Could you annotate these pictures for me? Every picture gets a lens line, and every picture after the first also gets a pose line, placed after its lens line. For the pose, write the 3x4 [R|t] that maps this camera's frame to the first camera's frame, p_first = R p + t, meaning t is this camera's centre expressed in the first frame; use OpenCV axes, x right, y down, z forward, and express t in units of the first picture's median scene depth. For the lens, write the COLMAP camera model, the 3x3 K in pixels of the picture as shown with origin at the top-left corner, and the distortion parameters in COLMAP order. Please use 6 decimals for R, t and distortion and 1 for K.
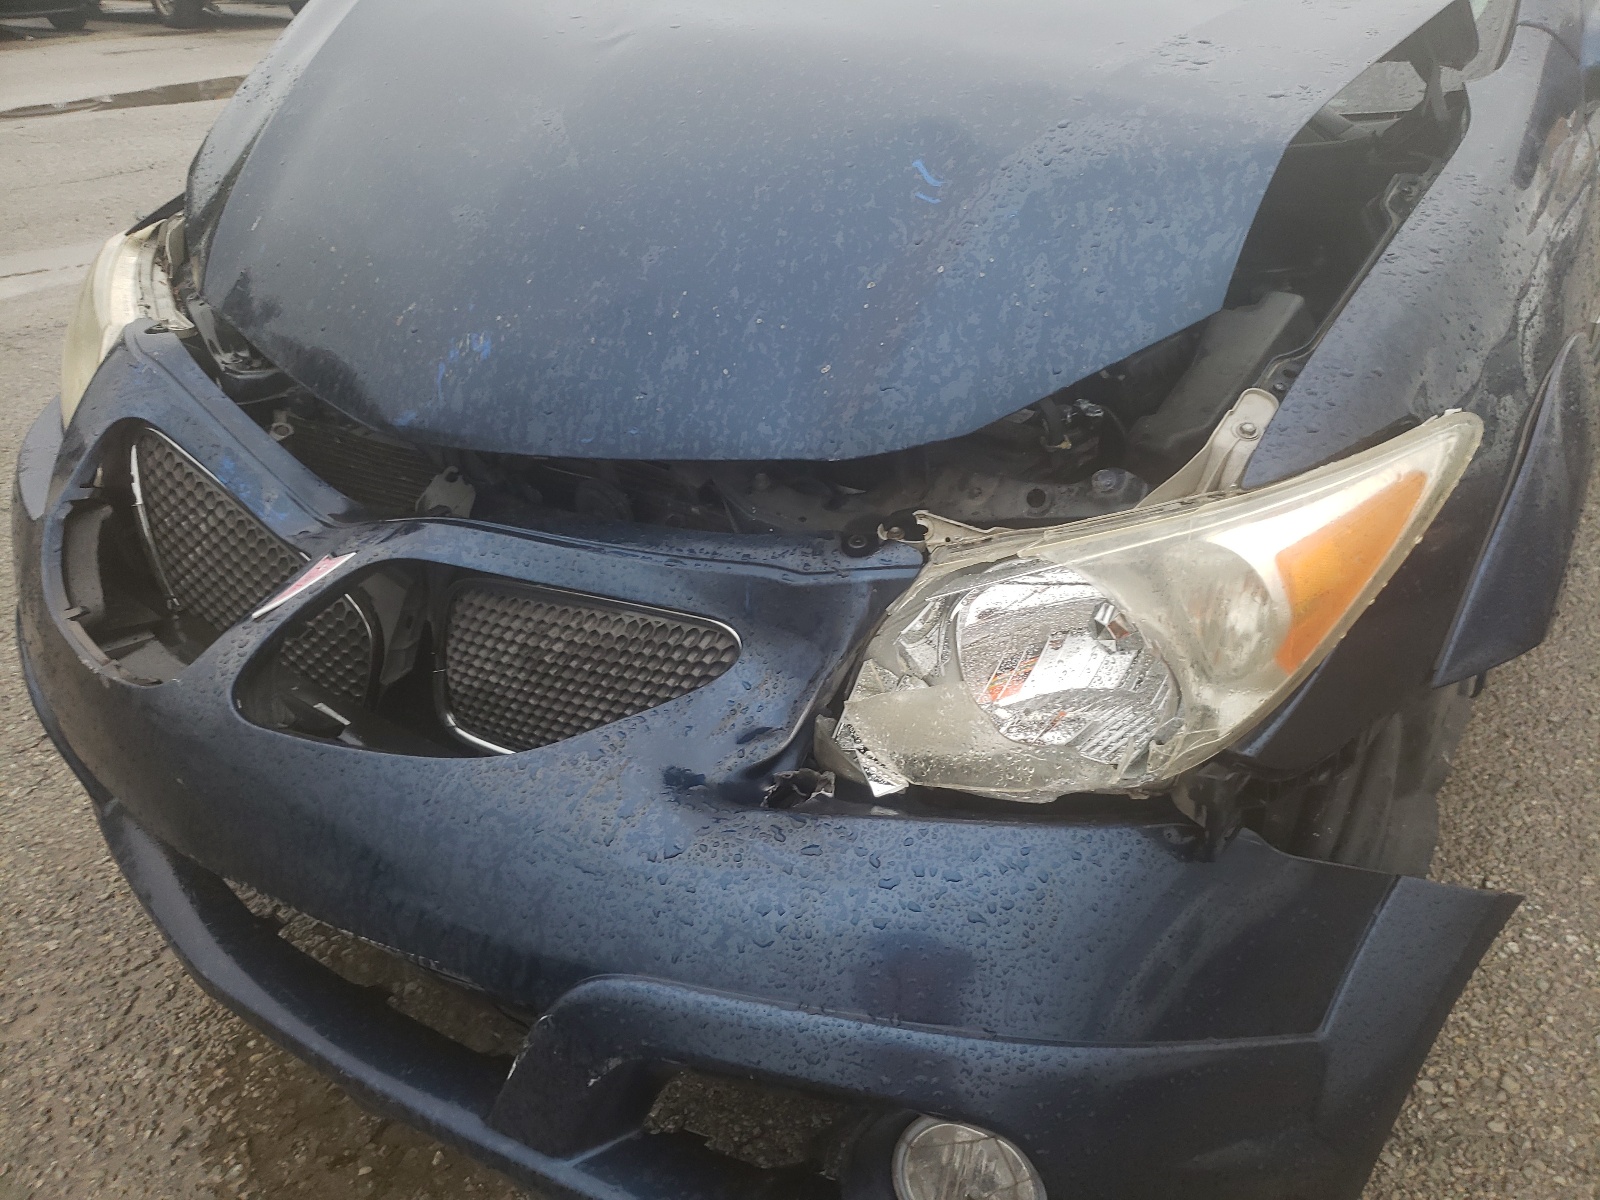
lens RADIAL K [[1220.9, 0, 800.0], [0, 1220.9, 600.0], [0, 0, 1]] dist [0.092726, -0.118904]
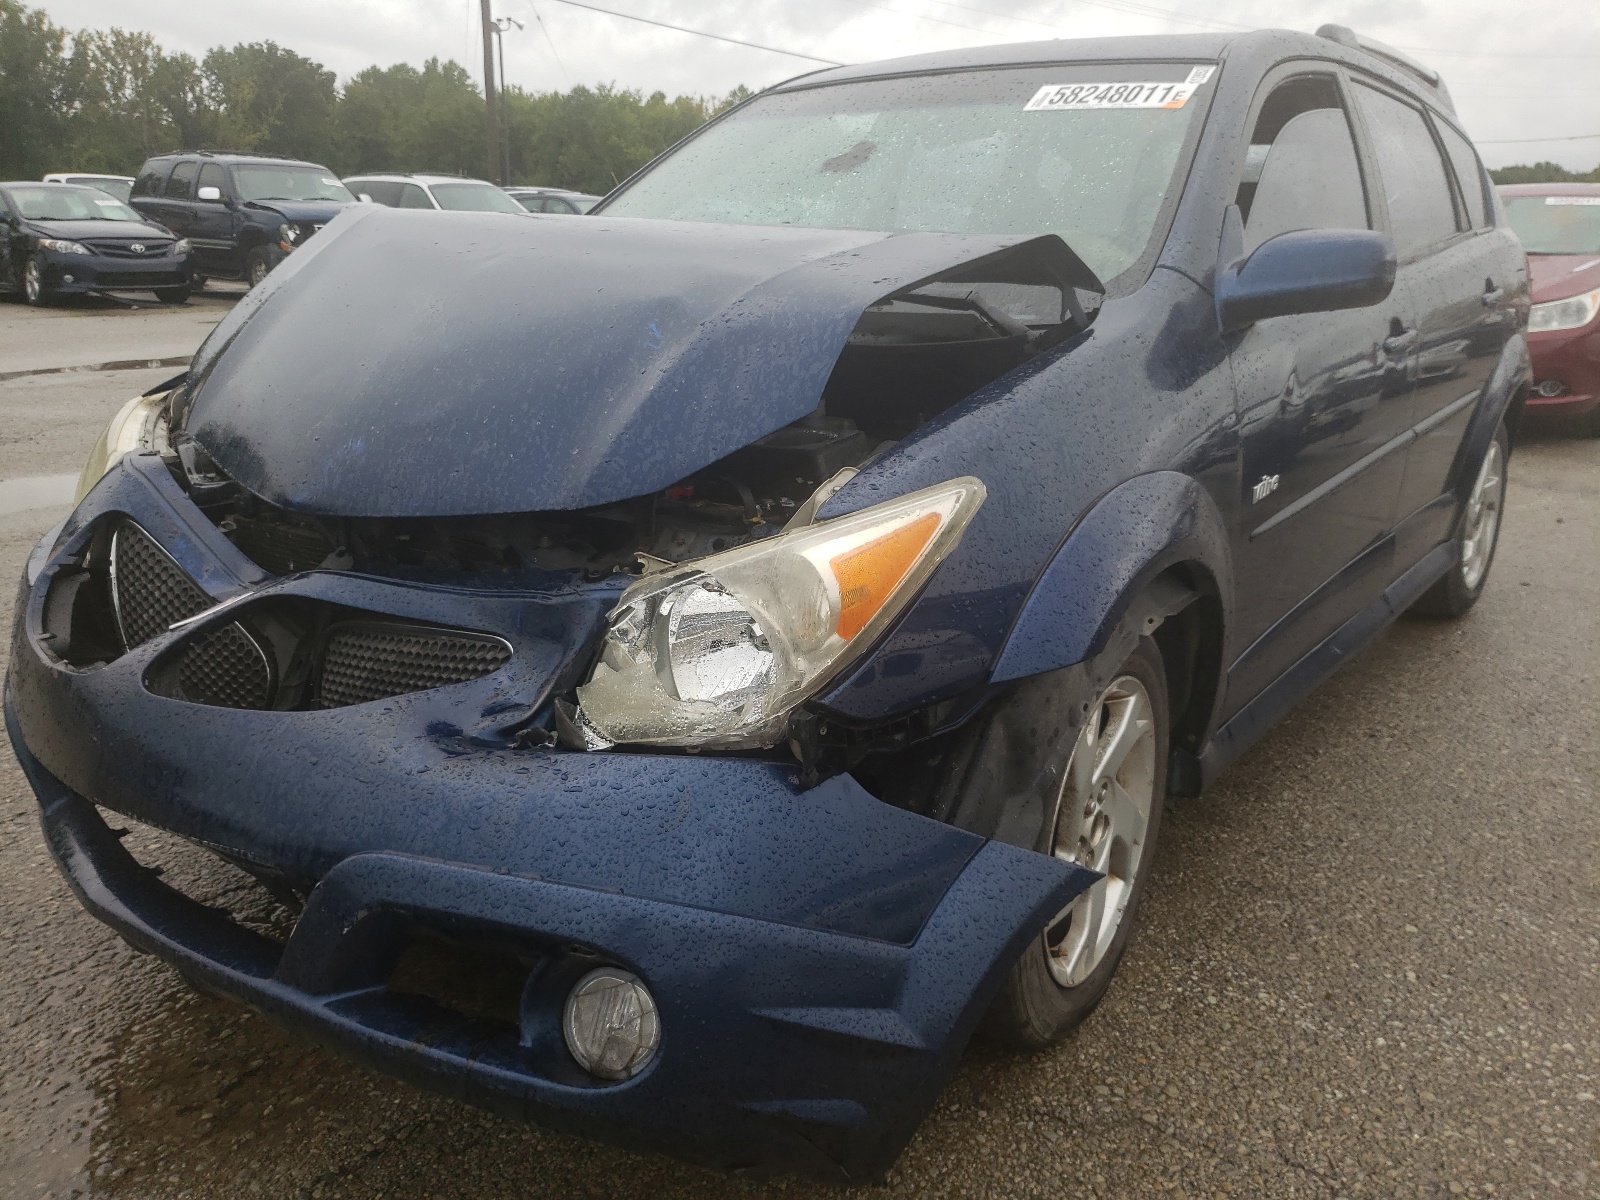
lens RADIAL K [[1236.8, 0, 800.0], [0, 1236.8, 600.0], [0, 0, 1]] dist [0.059810, -0.052448]
pose [[0.998828, 0.032612, -0.035768, 0.257856], [-0.039534, 0.976013, -0.214094, 0.213478], [0.027928, 0.215257, 0.976158, -0.287893]]
